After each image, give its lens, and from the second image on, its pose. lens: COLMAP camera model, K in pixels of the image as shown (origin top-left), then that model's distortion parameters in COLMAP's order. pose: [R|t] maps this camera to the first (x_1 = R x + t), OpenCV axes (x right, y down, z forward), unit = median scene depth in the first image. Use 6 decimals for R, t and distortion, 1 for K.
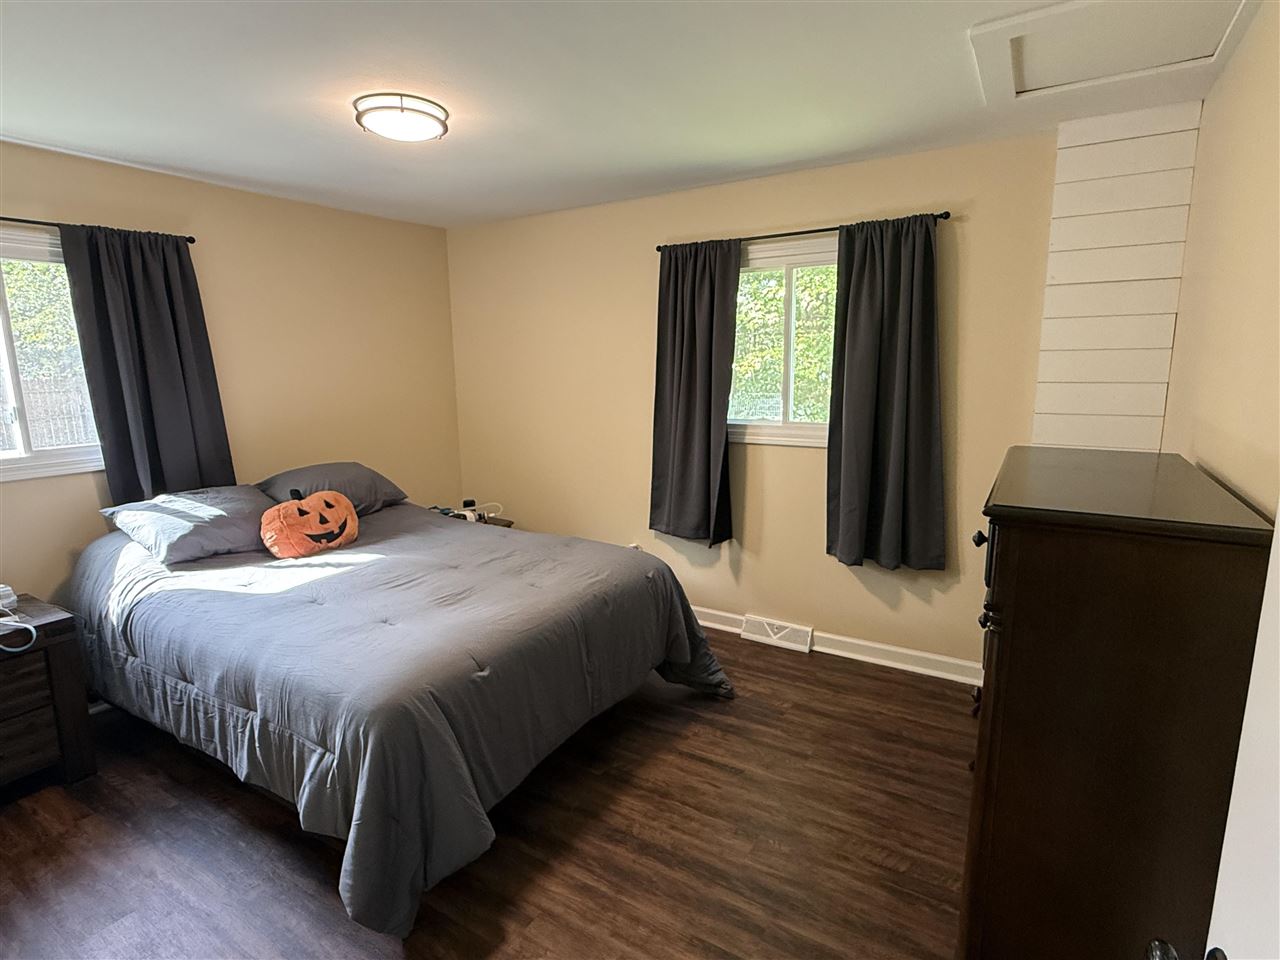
lens RADIAL K [[670.1, 0, 640.0], [0, 670.1, 480.0], [0, 0, 1]] dist [-0.000876, -0.001144]
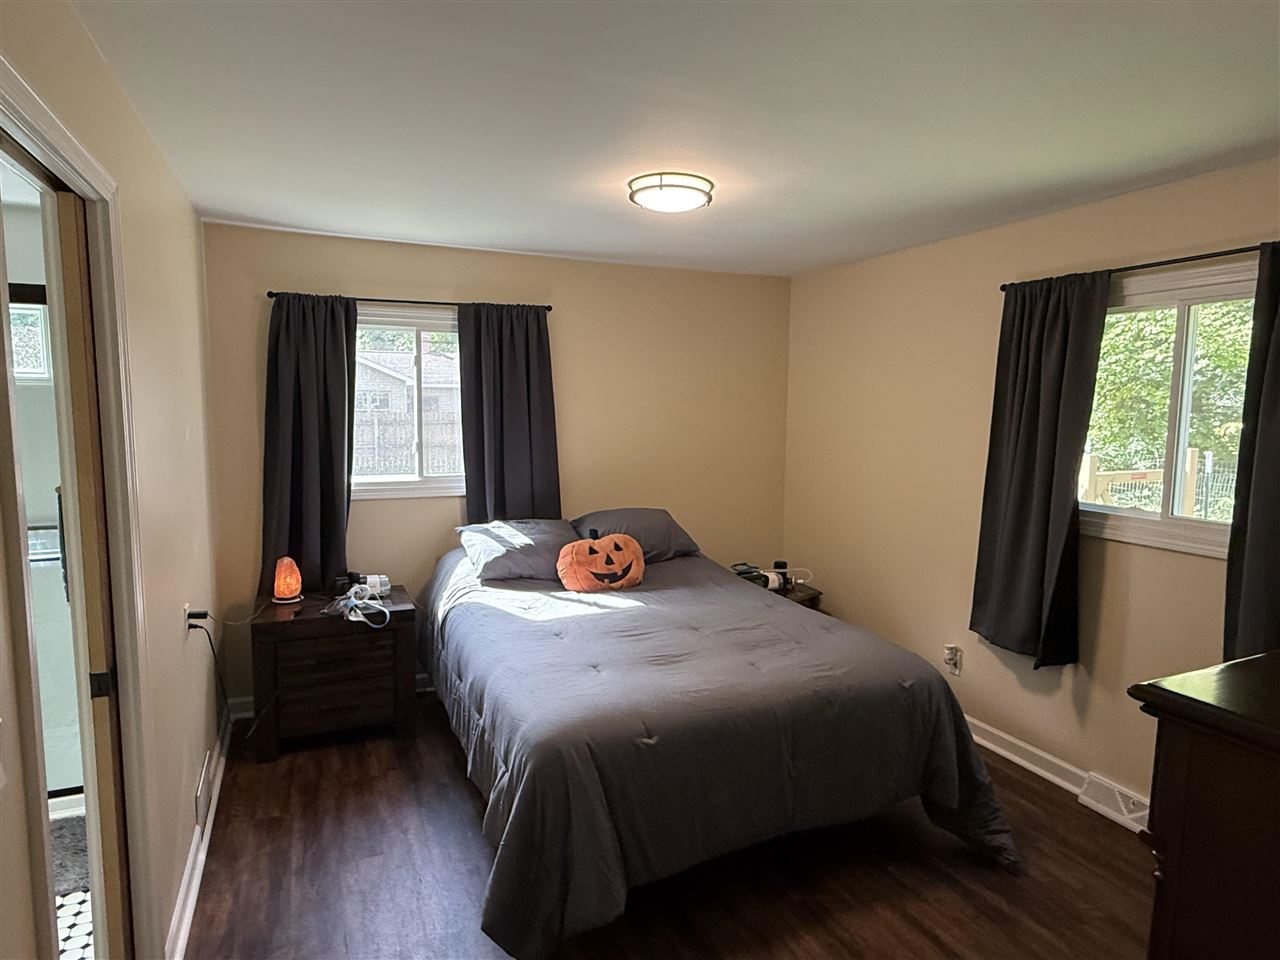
lens RADIAL K [[741.2, 0, 640.0], [0, 741.2, 480.0], [0, 0, 1]] dist [-0.002334, 0.000195]
pose [[0.825349, 0.081390, -0.558726, 0.232541], [-0.120885, 0.992082, -0.034054, -0.036514], [0.551530, 0.095648, 0.828653, 0.040046]]
